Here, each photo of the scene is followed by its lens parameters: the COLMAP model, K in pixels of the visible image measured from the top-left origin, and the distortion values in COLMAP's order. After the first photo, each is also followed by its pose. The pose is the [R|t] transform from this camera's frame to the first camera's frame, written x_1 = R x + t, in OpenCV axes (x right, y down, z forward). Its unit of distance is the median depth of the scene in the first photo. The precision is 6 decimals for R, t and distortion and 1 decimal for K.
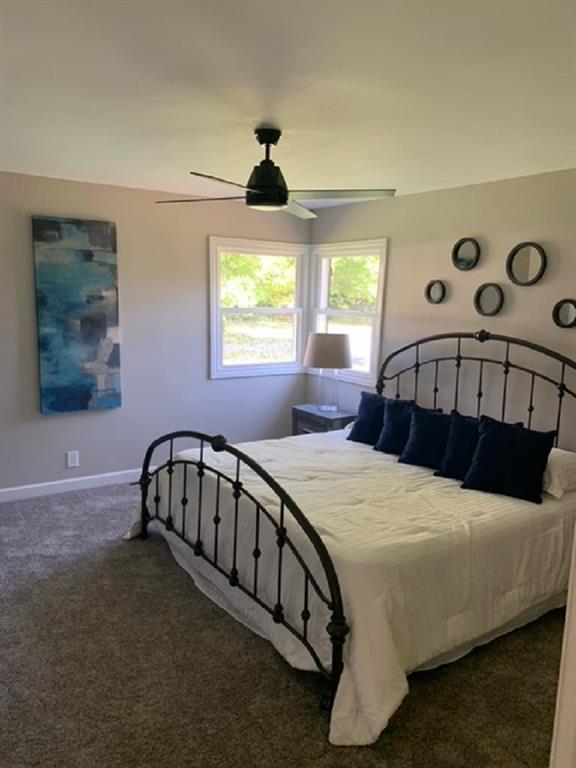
lens RADIAL K [[594.1, 0, 291.6], [0, 594.1, 380.3], [0, 0, 1]] dist [0.010399, -0.010482]
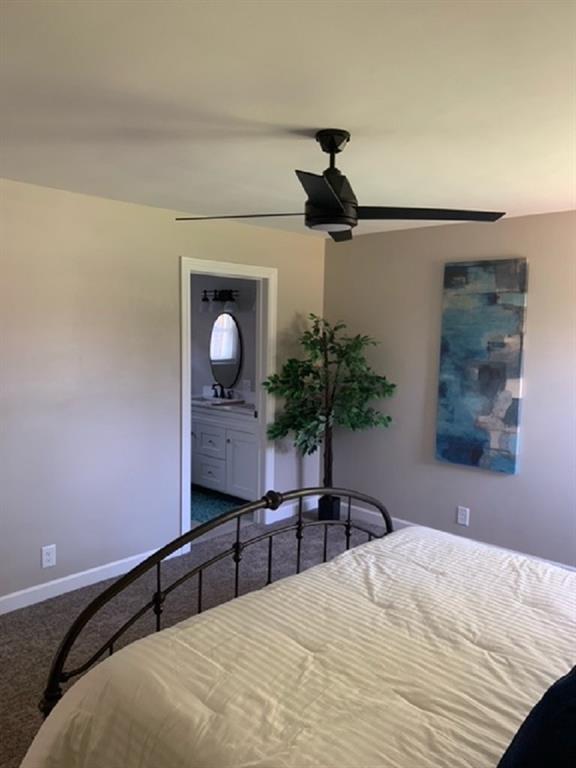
lens RADIAL K [[594.1, 0, 290.5], [0, 594.1, 380.7], [0, 0, 1]] dist [0.010399, -0.010482]
pose [[0.231811, 0.070113, -0.970231, 0.472967], [-0.146280, 0.988570, 0.036489, -0.073536], [0.961699, 0.133467, 0.239417, 0.499476]]
